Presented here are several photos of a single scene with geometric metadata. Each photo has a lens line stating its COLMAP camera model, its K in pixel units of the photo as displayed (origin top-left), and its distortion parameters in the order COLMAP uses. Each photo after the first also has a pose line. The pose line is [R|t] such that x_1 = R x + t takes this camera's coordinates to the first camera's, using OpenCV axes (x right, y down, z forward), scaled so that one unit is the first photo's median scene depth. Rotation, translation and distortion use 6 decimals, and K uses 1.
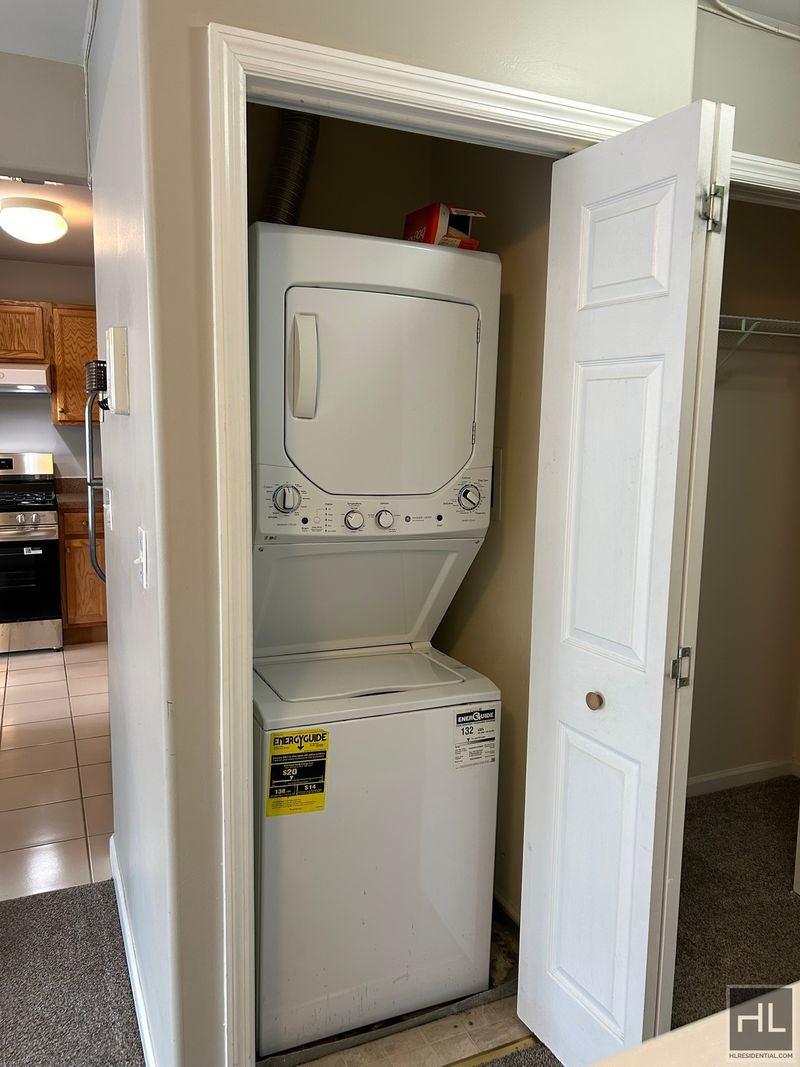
lens RADIAL K [[808.5, 0, 396.1], [0, 808.5, 532.5], [0, 0, 1]] dist [0.027342, -0.011007]
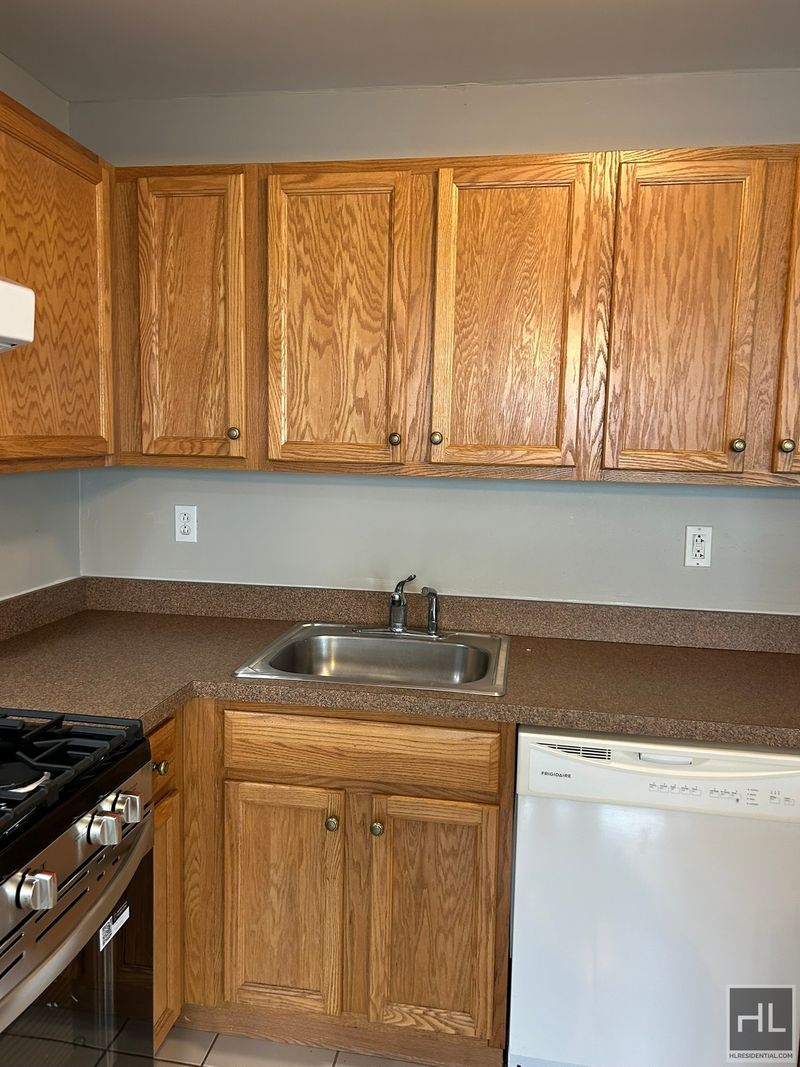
lens RADIAL K [[808.5, 0, 404.8], [0, 808.5, 527.8], [0, 0, 1]] dist [0.027342, -0.011007]
pose [[0.537571, -0.098692, 0.837423, -0.588339], [0.103508, 0.993340, 0.050621, -0.113409], [-0.836842, 0.059467, 0.544206, 0.712764]]
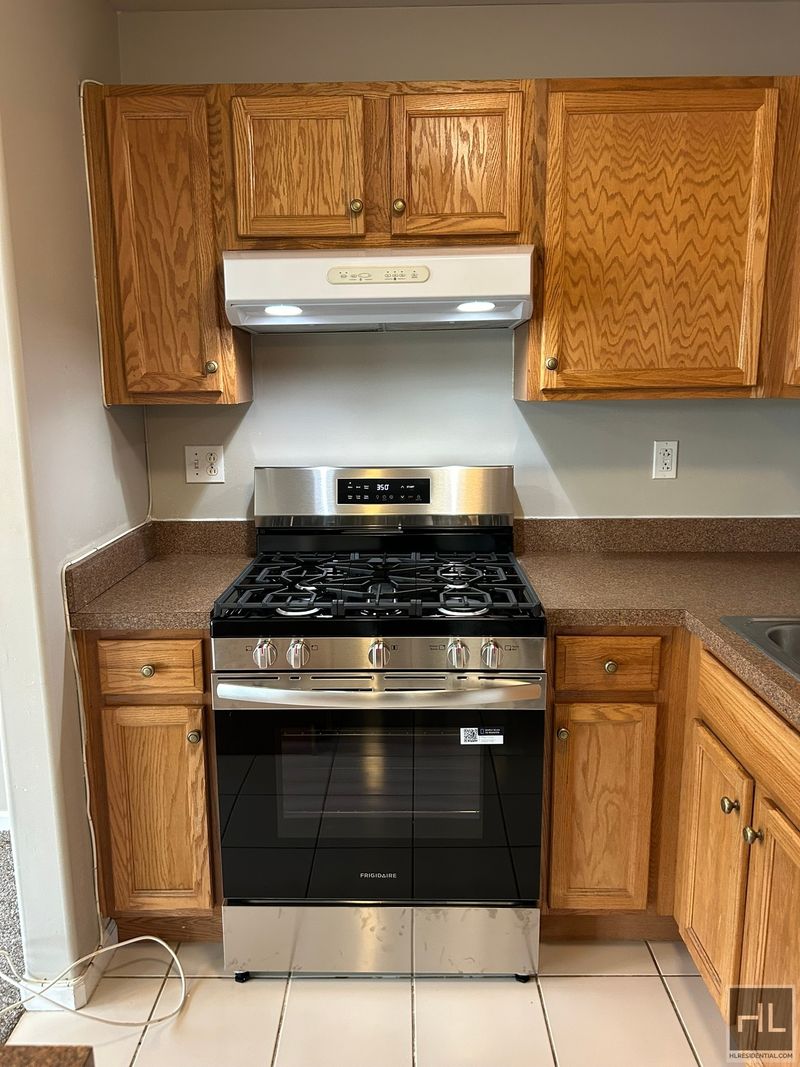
lens RADIAL K [[808.5, 0, 394.5], [0, 808.5, 532.8], [0, 0, 1]] dist [0.027342, -0.011007]
pose [[0.909411, 0.051599, -0.412684, -0.316636], [-0.035358, 0.998274, 0.046898, -0.084272], [0.414392, -0.028058, 0.909666, 0.610913]]
